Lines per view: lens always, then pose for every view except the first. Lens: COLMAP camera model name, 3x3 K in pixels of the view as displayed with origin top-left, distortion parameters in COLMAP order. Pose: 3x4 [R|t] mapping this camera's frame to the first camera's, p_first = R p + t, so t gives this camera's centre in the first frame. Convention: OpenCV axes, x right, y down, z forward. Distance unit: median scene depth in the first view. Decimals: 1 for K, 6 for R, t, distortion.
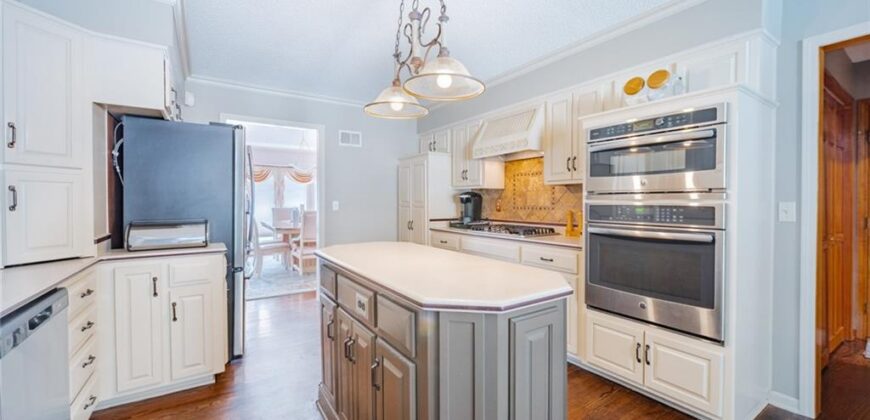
lens RADIAL K [[341.3, 0, 434.2], [0, 341.3, 205.2], [0, 0, 1]] dist [-0.000501, 0.000101]
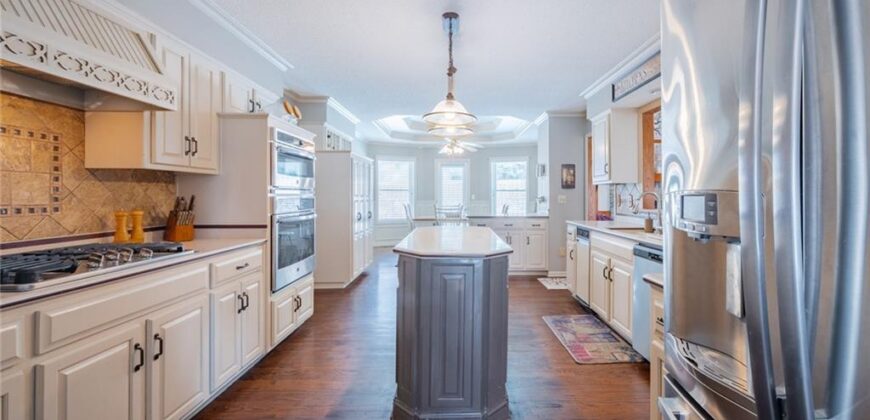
lens RADIAL K [[347.5, 0, 465.3], [0, 347.5, 191.5], [0, 0, 1]] dist [-0.001068, -0.000446]
pose [[-0.852275, 0.003781, 0.523080, -0.424172], [0.004085, 0.999991, -0.000572, -0.013375], [-0.523078, 0.001650, -0.852283, 1.078171]]
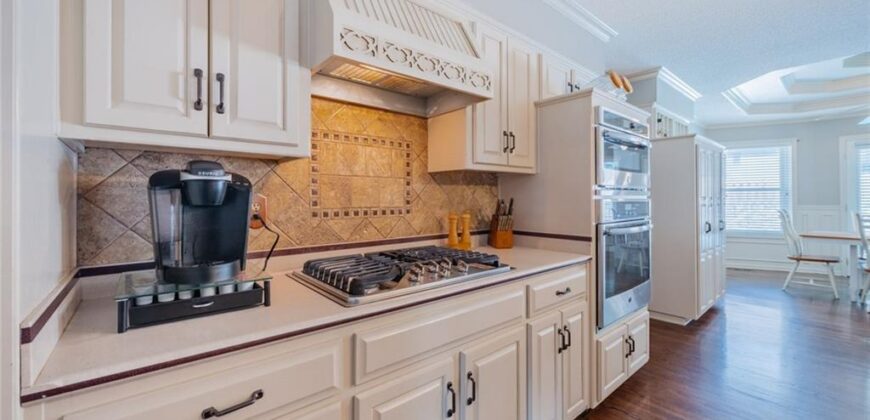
lens RADIAL K [[341.3, 0, 434.2], [0, 341.3, 205.2], [0, 0, 1]] dist [-0.000501, 0.000101]
pose [[-0.109329, -0.021647, 0.993770, -0.195577], [0.014549, 0.999621, 0.023375, -0.011716], [-0.993899, 0.017013, -0.108973, 0.978879]]
